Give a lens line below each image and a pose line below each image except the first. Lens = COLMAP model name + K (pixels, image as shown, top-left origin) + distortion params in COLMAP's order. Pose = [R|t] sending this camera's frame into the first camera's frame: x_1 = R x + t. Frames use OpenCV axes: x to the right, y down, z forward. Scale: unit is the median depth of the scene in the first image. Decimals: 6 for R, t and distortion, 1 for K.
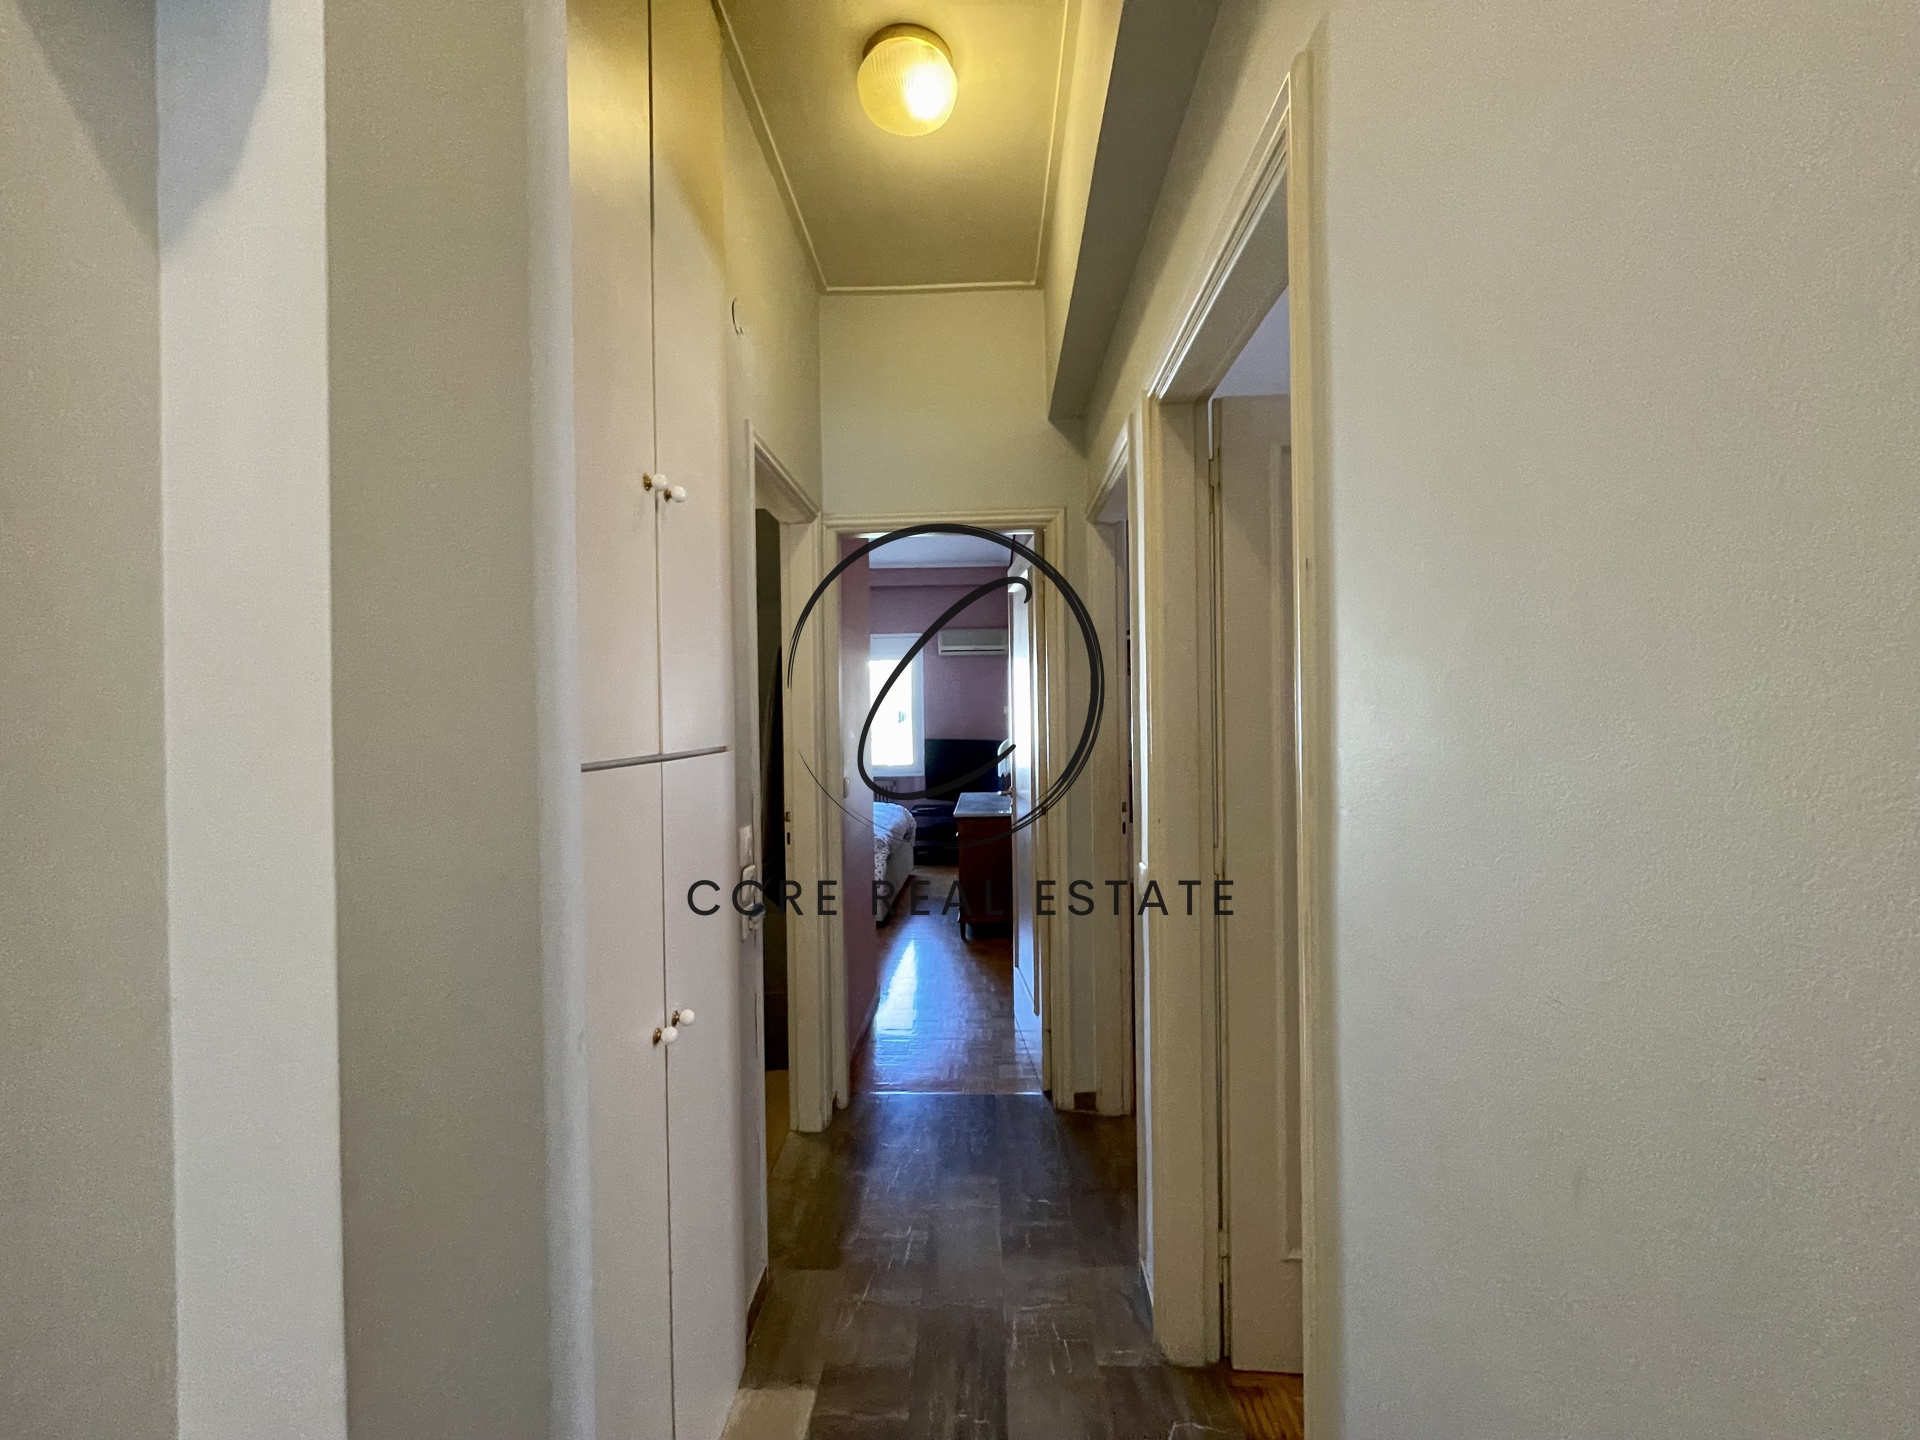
lens RADIAL K [[796.9, 0, 954.8], [0, 796.9, 713.2], [0, 0, 1]] dist [-0.000088, -0.000724]
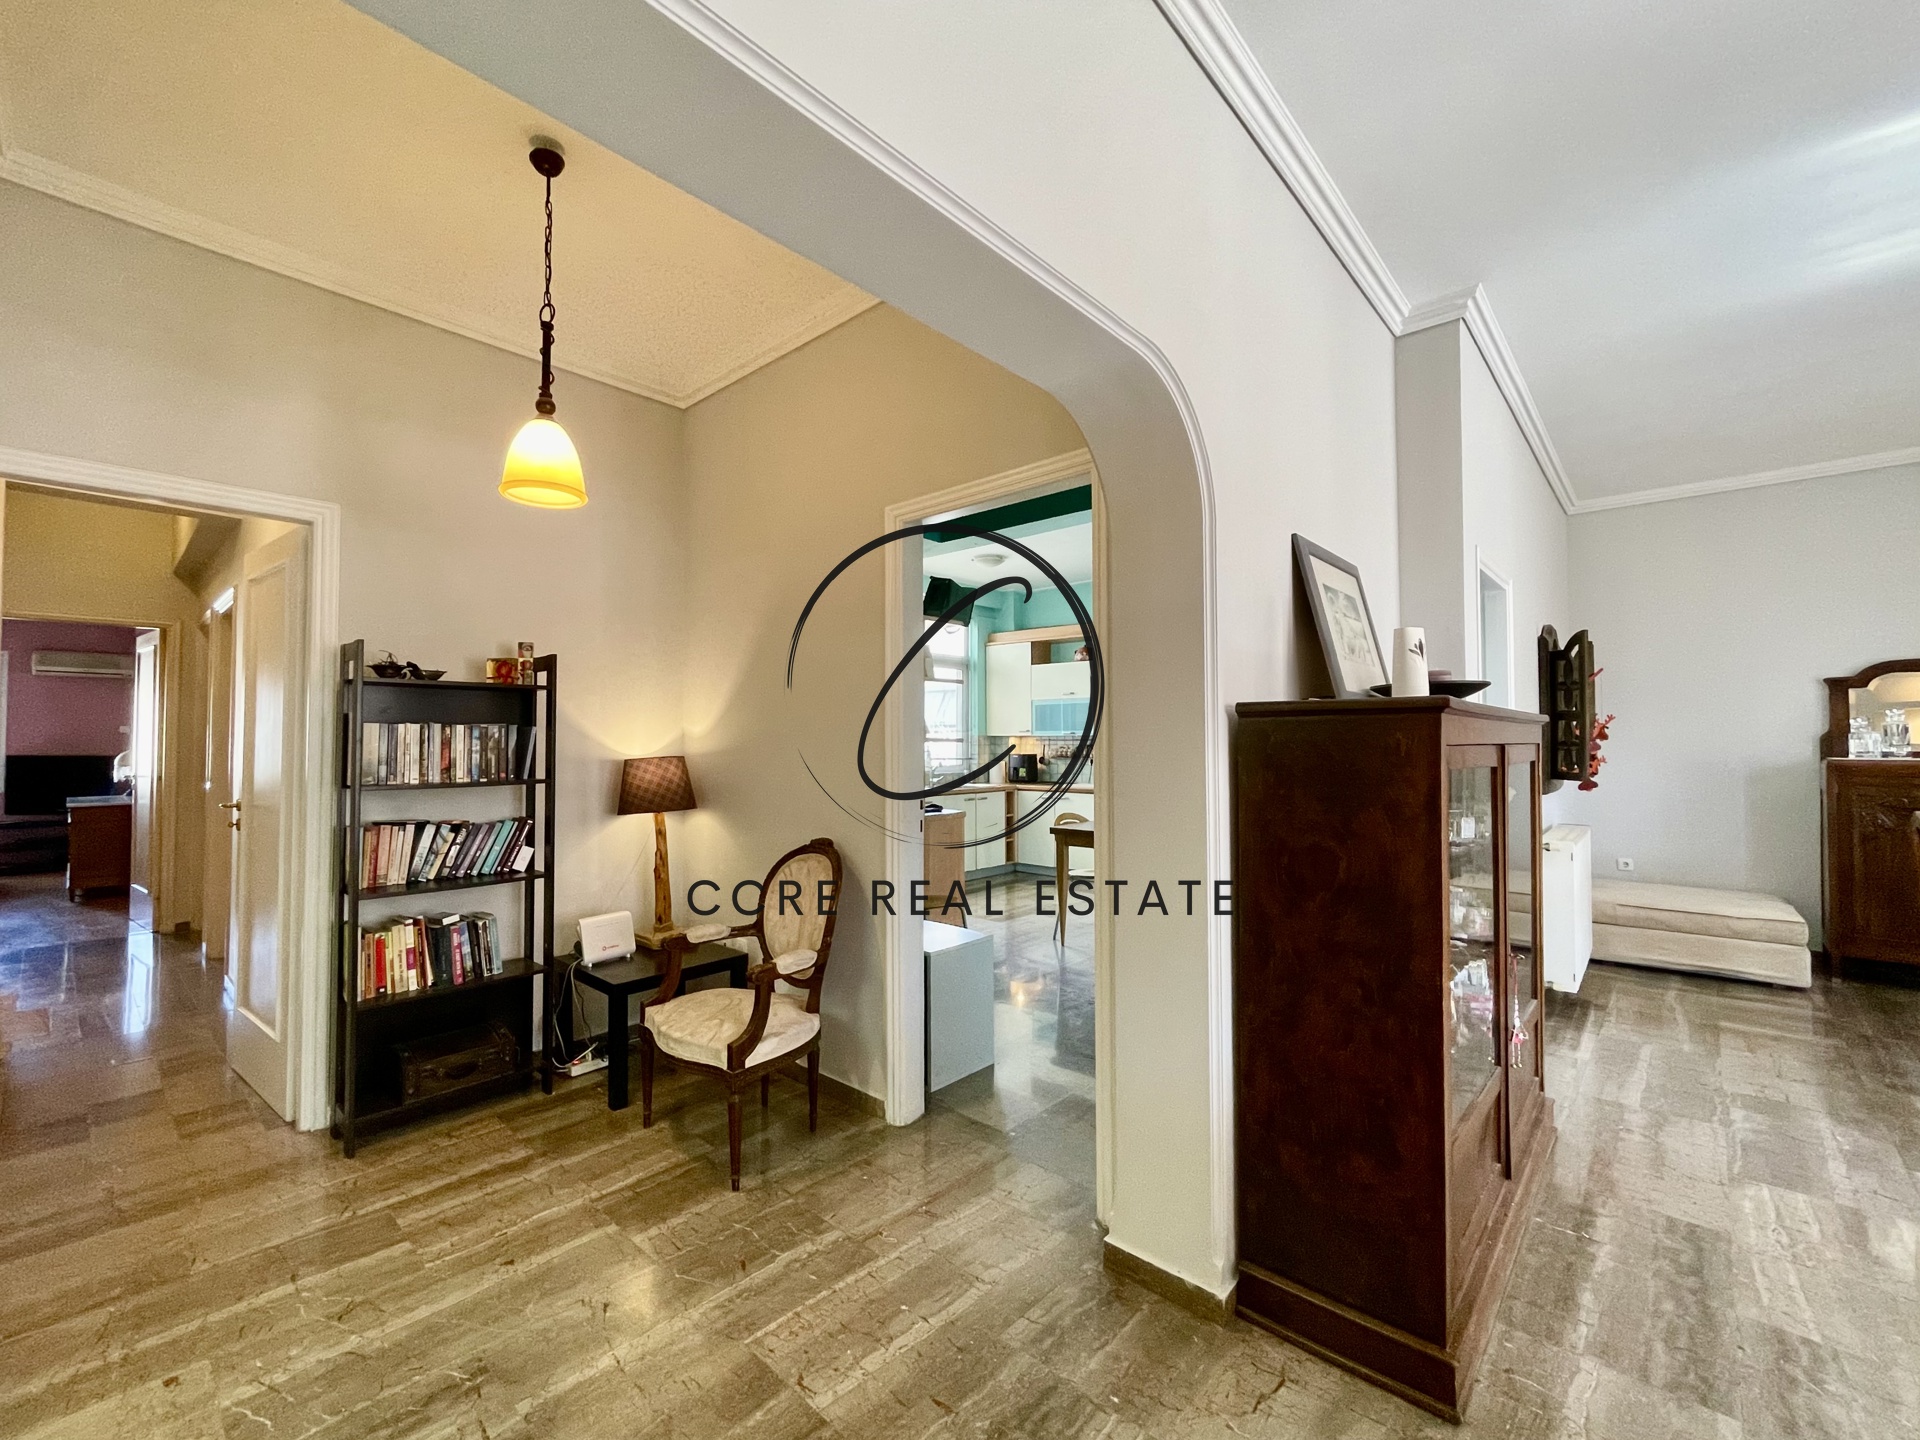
lens RADIAL K [[796.9, 0, 954.8], [0, 796.9, 713.2], [0, 0, 1]] dist [-0.000088, -0.000724]
pose [[0.633571, 0.033570, 0.772956, -0.093511], [-0.003935, 0.999185, -0.040169, 0.020960], [-0.773675, 0.022408, 0.633187, -0.976342]]
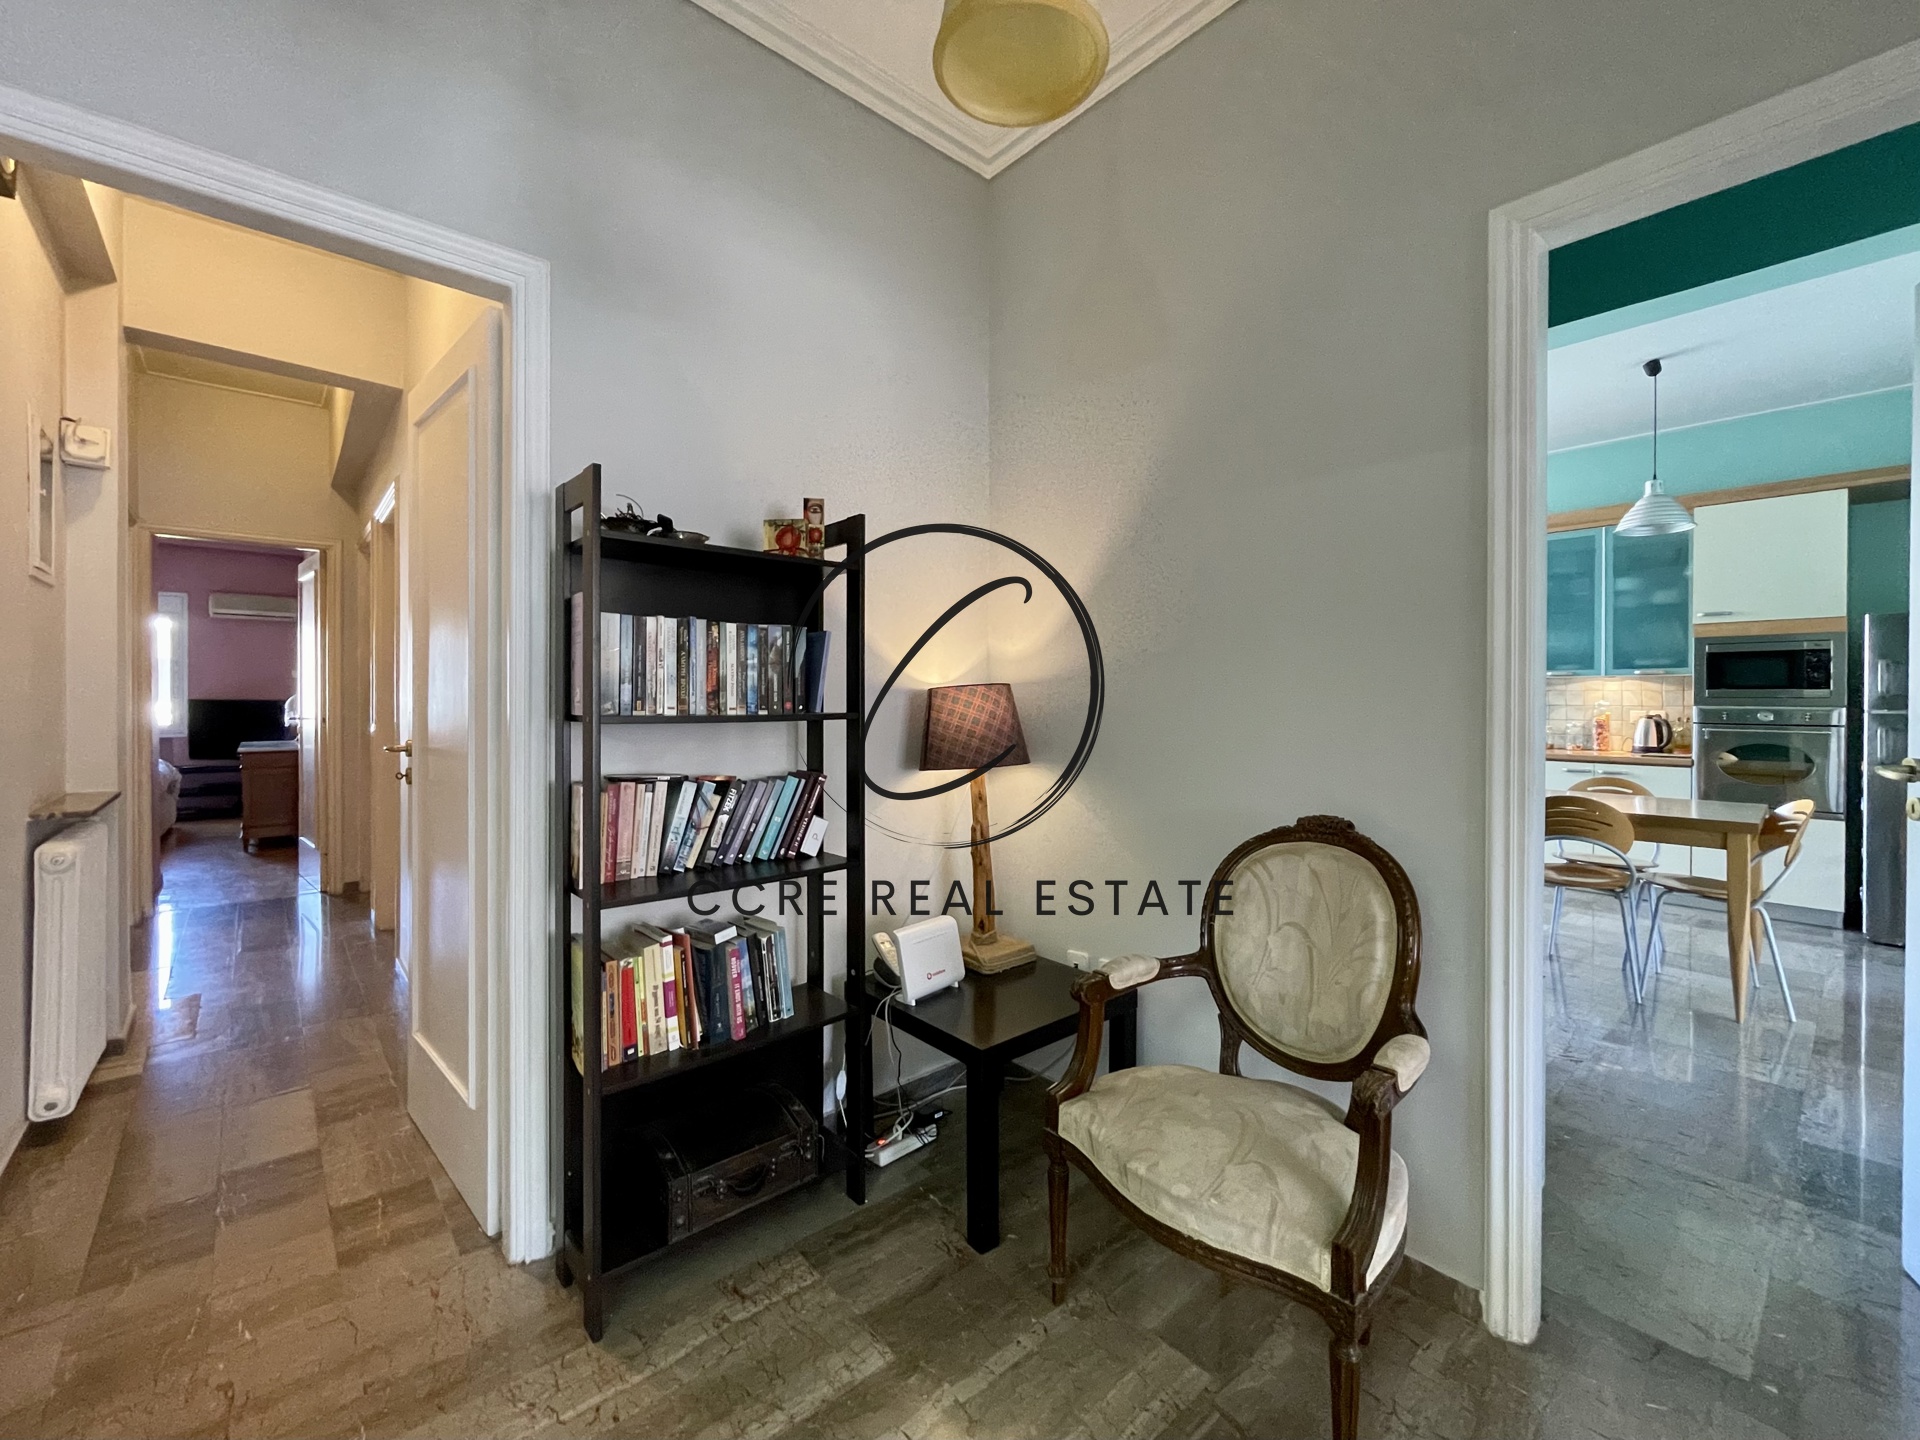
lens RADIAL K [[785.7, 0, 953.0], [0, 785.7, 697.1], [0, 0, 1]] dist [-0.001371, 0.000048]
pose [[0.721333, 0.012079, 0.692483, -0.044466], [-0.009247, 0.999927, -0.007810, 0.044013], [-0.692526, -0.000770, 0.721392, -0.642563]]
